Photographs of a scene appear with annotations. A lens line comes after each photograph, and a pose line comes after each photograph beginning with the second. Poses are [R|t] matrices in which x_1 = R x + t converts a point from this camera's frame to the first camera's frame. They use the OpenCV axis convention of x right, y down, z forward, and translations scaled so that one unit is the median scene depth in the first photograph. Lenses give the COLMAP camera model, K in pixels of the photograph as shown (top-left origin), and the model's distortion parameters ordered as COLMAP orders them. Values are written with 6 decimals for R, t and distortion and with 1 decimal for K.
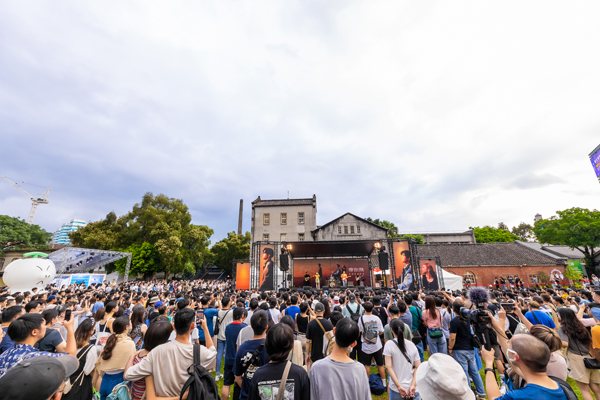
lens RADIAL K [[248.4, 0, 300.0], [0, 248.4, 200.0], [0, 0, 1]] dist [0.001208, 0.000047]
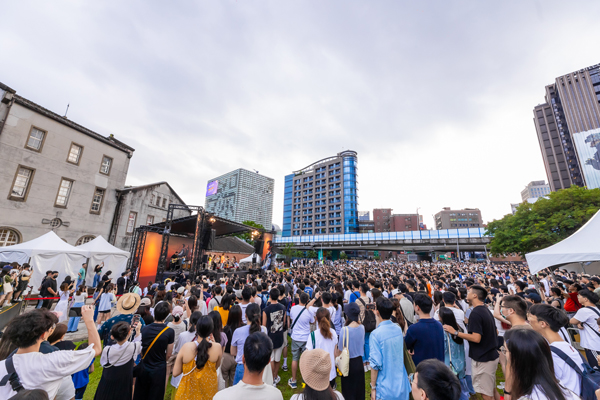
lens RADIAL K [[248.4, 0, 300.0], [0, 248.4, 200.0], [0, 0, 1]] dist [0.001208, 0.000047]
pose [[0.184664, 0.251227, 0.950149, -0.494769], [-0.308302, 0.932784, -0.186716, 0.124727], [-0.933193, -0.258454, 0.249706, 0.368305]]
